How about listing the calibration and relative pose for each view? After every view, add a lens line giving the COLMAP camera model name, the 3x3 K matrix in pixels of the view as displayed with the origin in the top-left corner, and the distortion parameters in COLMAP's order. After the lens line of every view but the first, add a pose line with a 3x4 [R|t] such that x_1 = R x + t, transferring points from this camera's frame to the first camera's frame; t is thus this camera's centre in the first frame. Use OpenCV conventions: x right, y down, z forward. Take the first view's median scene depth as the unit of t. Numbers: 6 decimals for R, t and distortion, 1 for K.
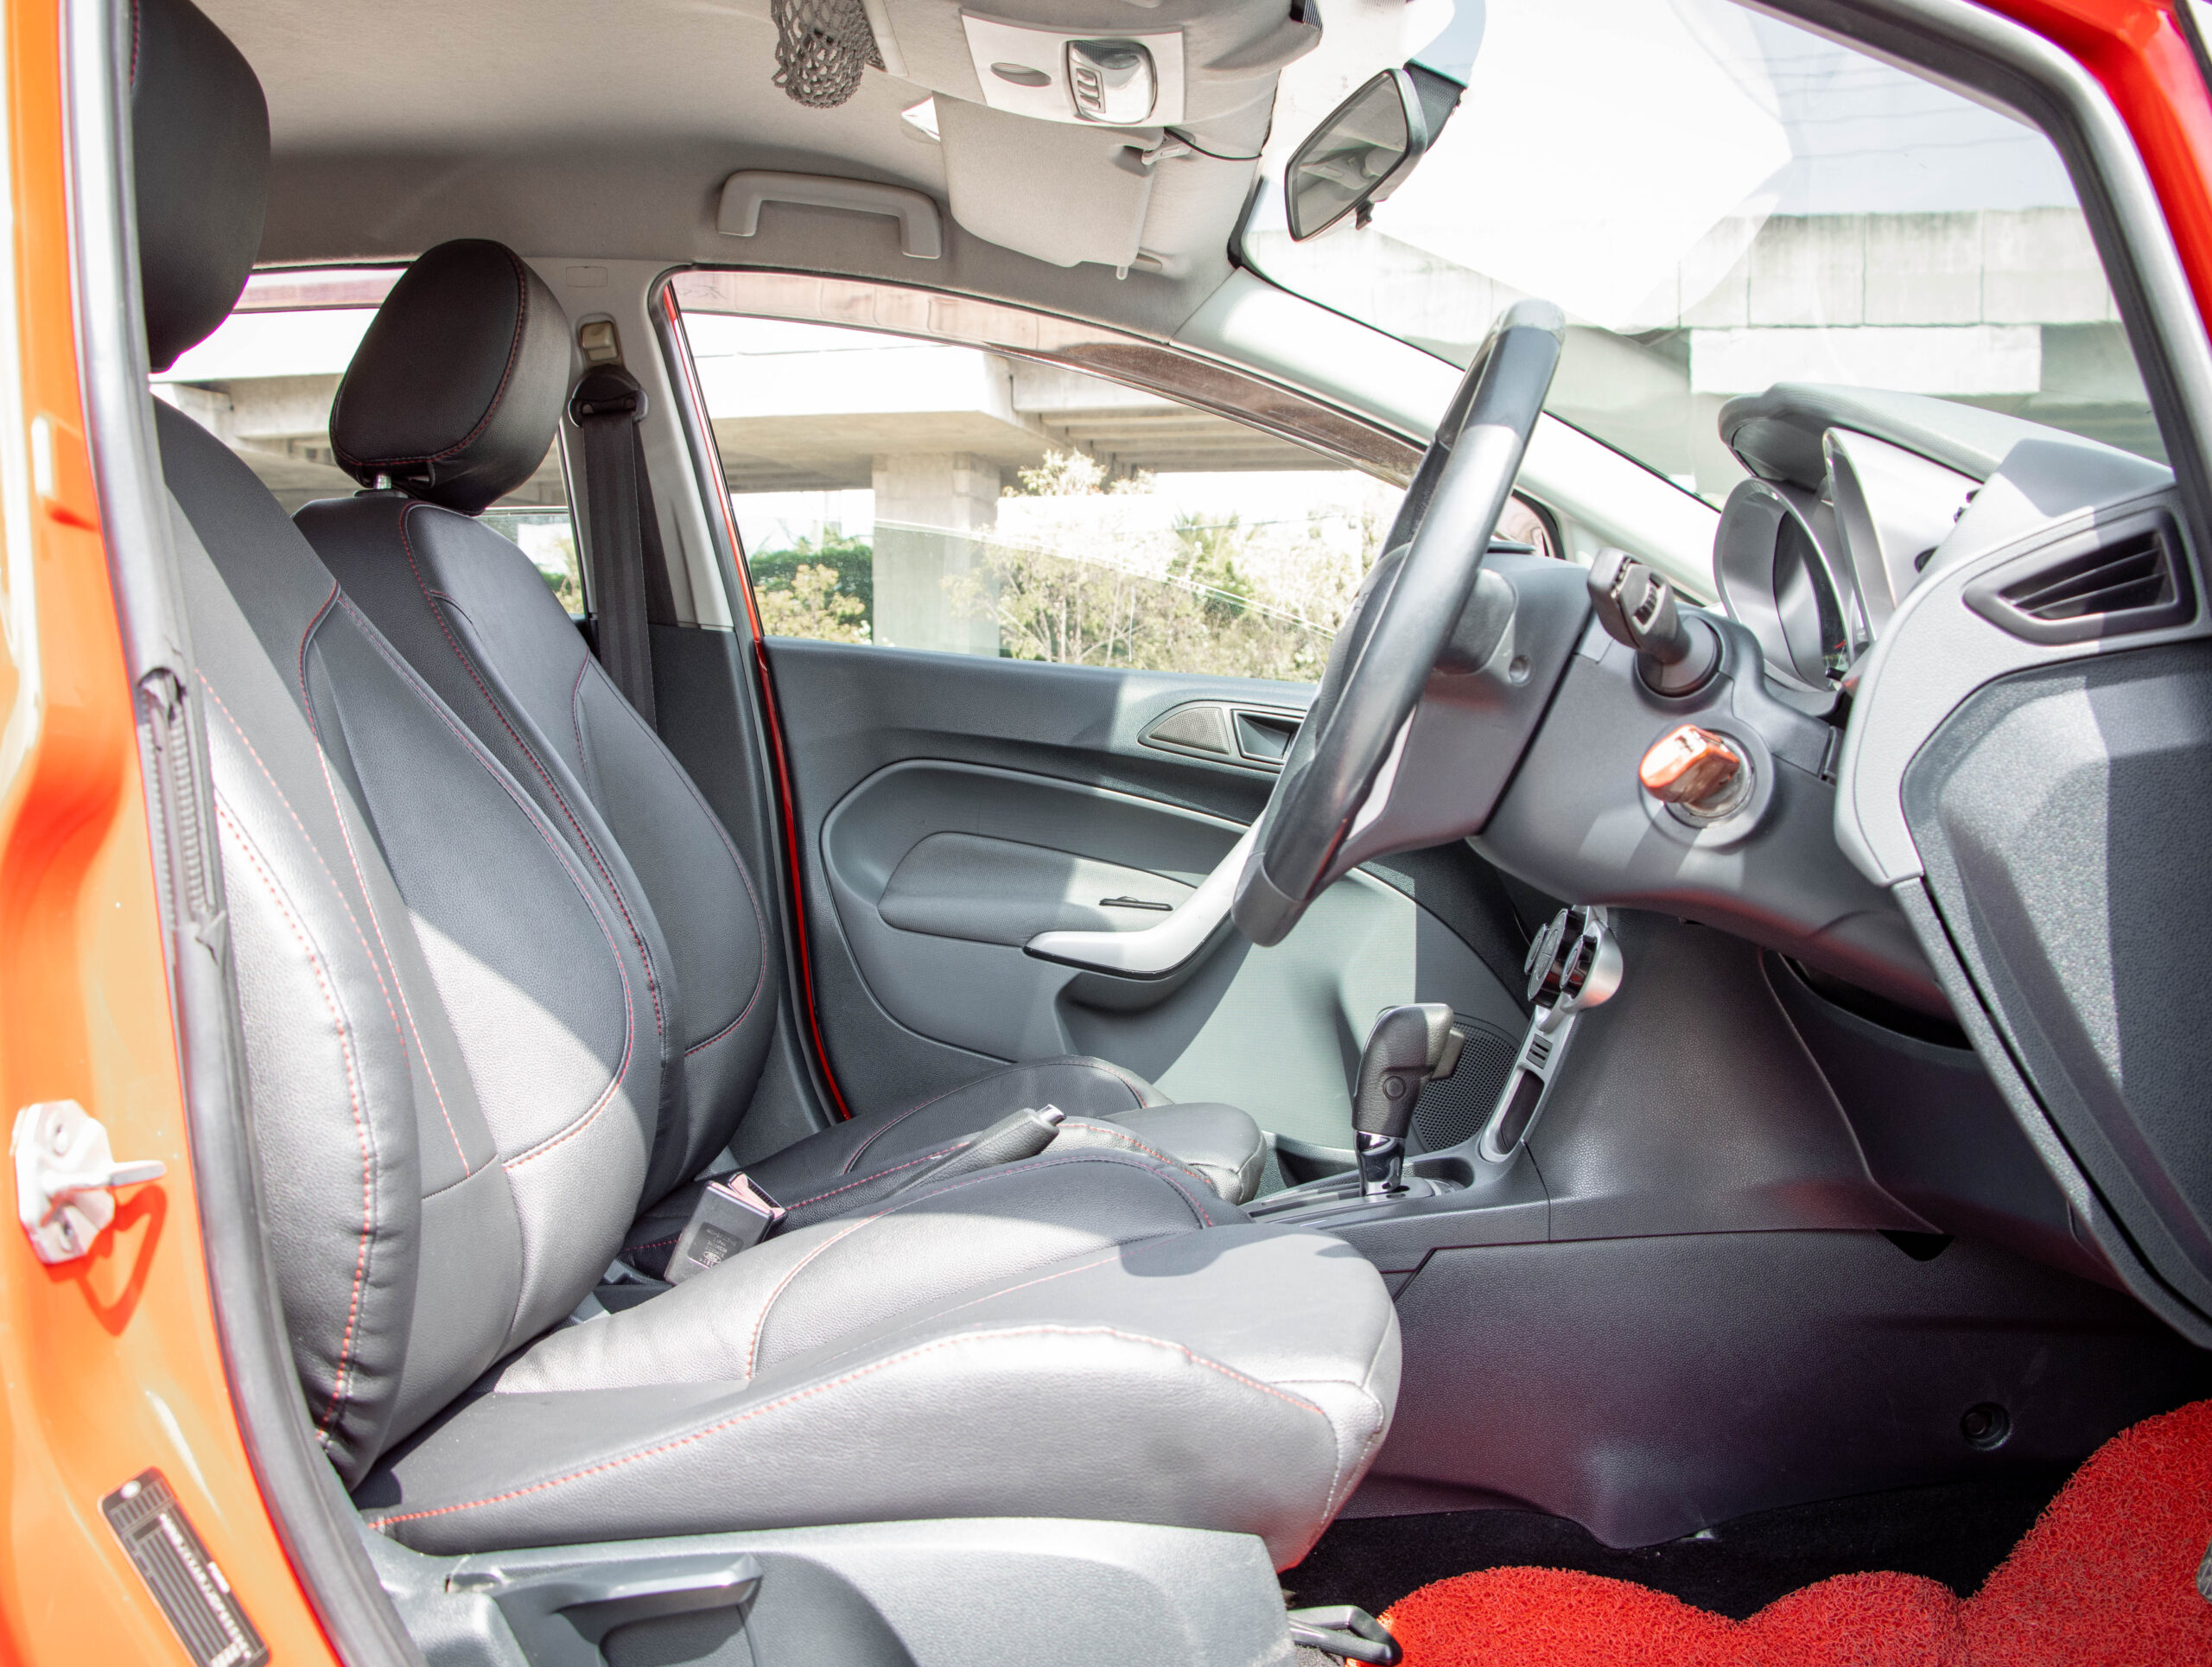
lens RADIAL K [[2405.6, 0, 1103.0], [0, 2405.6, 837.0], [0, 0, 1]] dist [-0.020187, 0.000000]
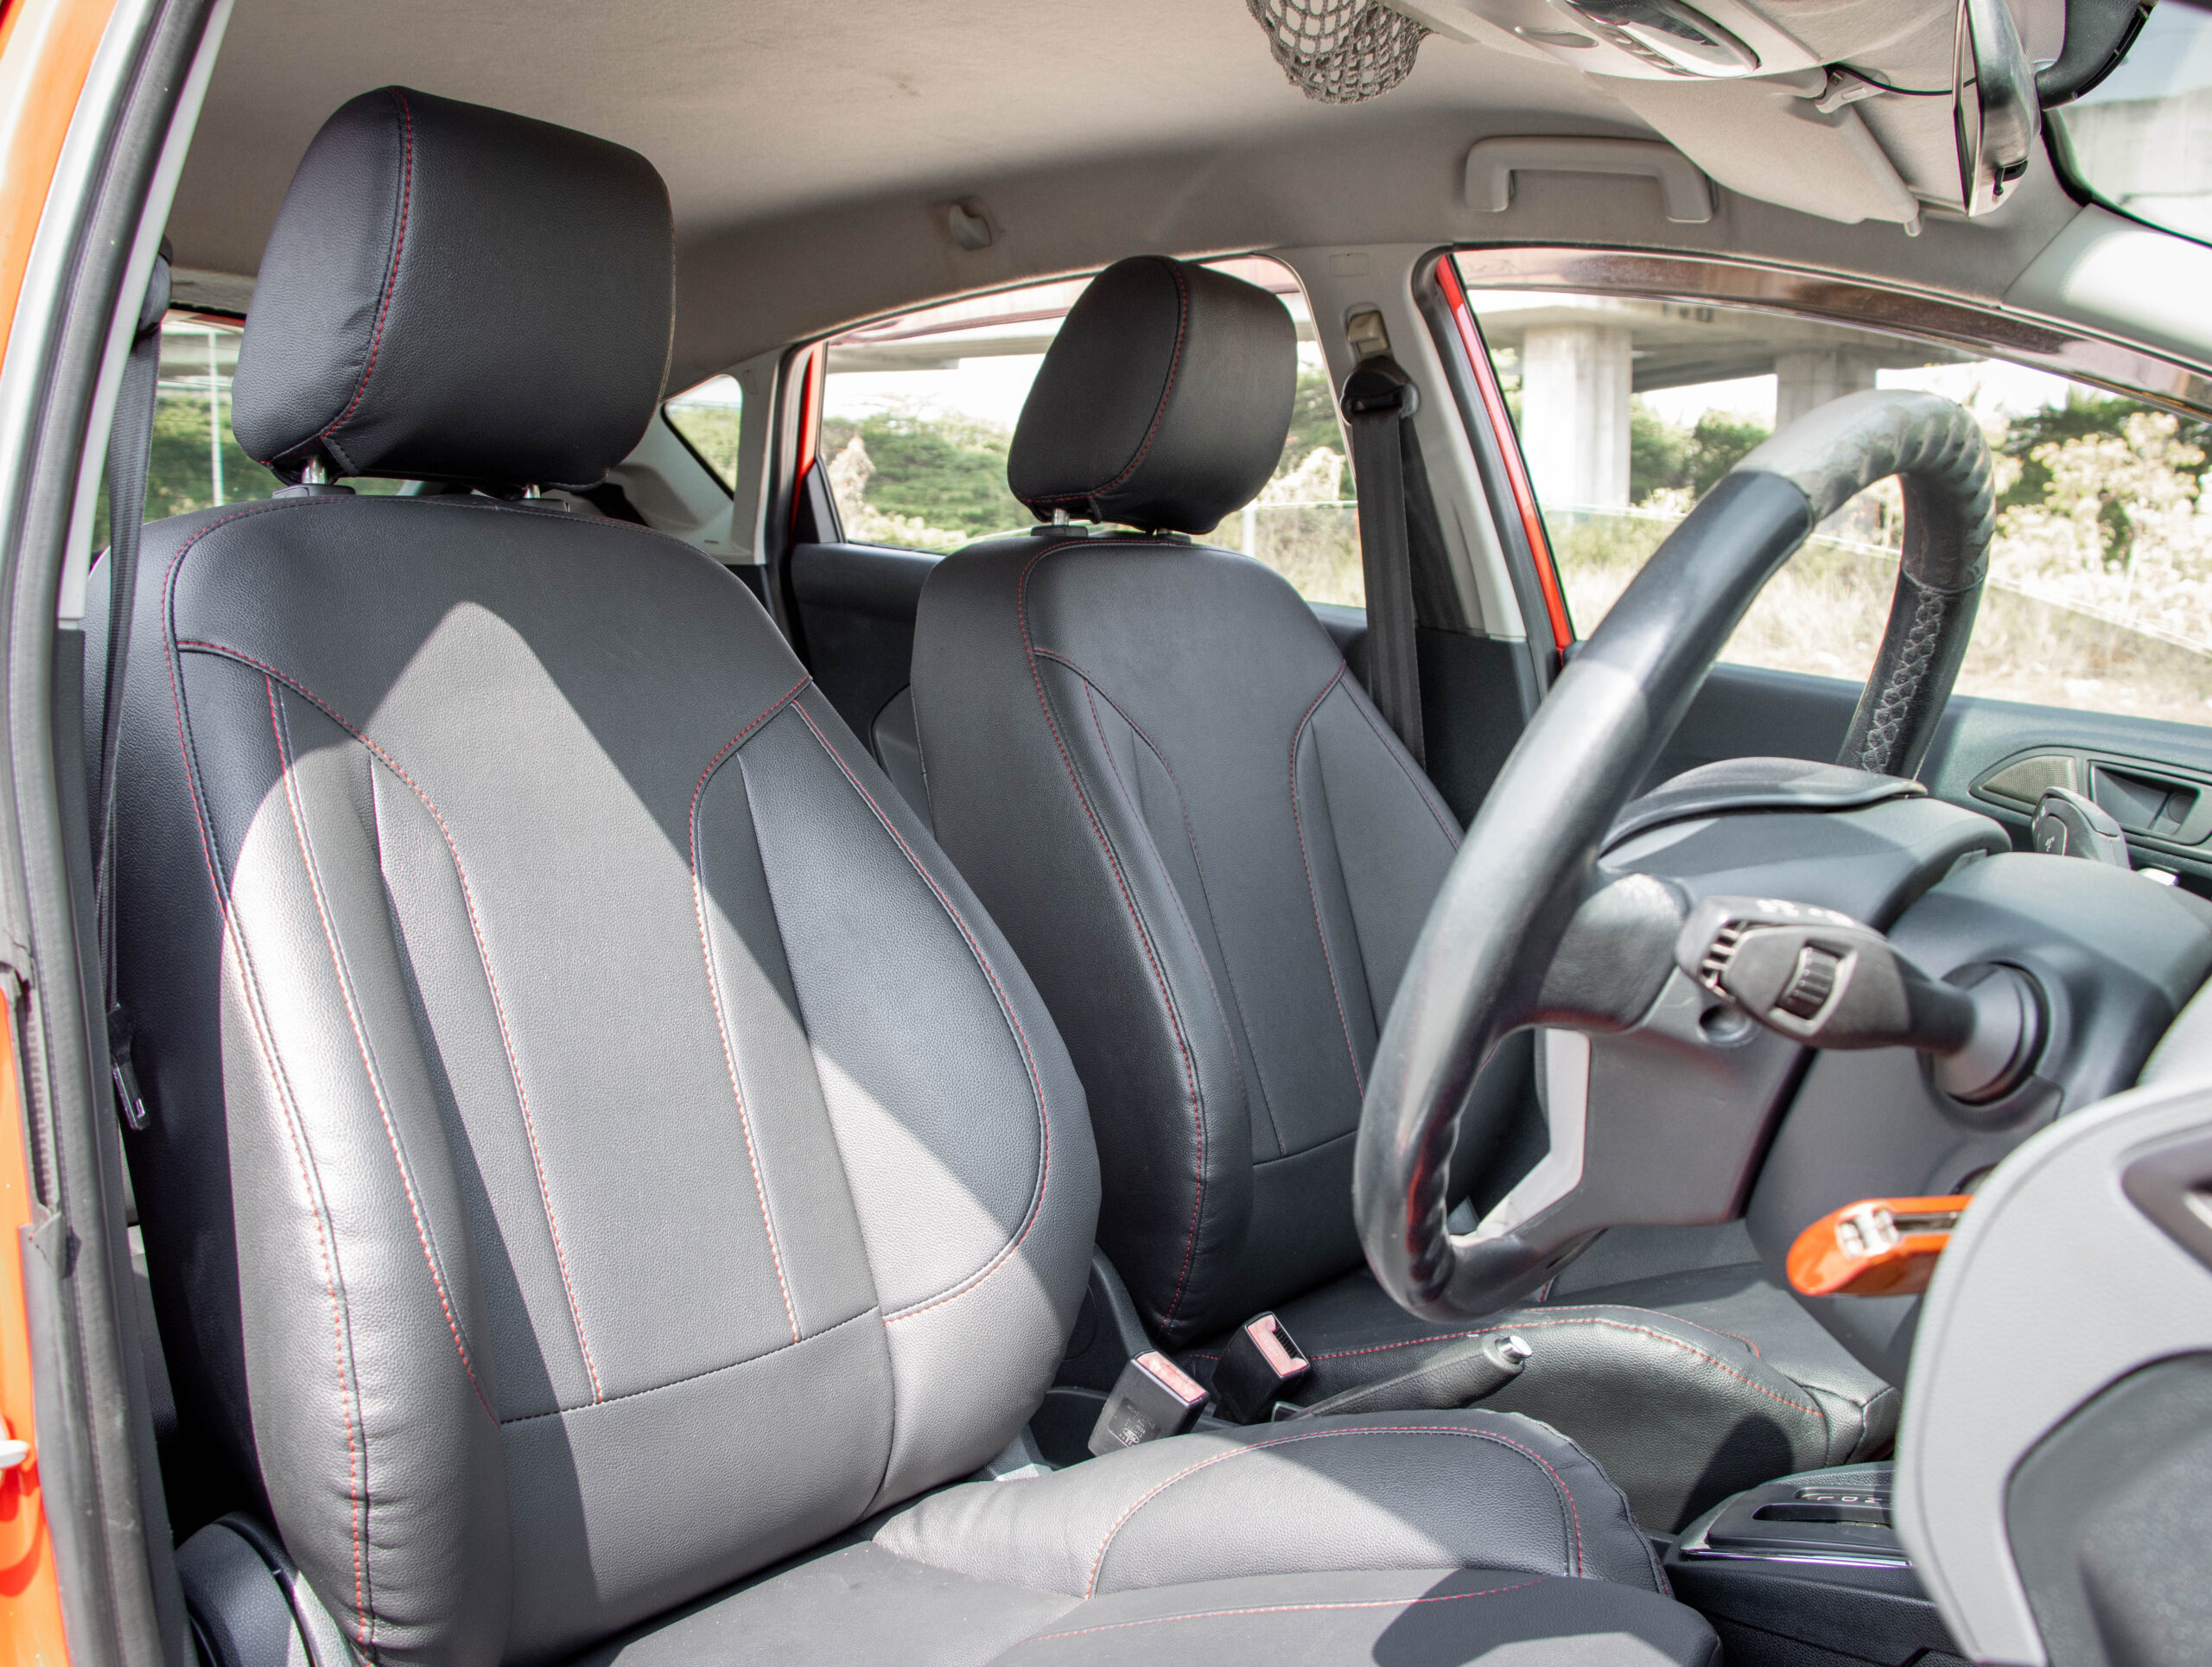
lens RADIAL K [[2203.3, 0, 1119.1], [0, 2203.3, 862.6], [0, 0, 1]] dist [-0.126822, 0.000000]
pose [[0.819332, 0.081882, -0.567442, 0.229896], [-0.022254, 0.993545, 0.111235, -0.106858], [0.572888, -0.078511, 0.815865, 0.274019]]
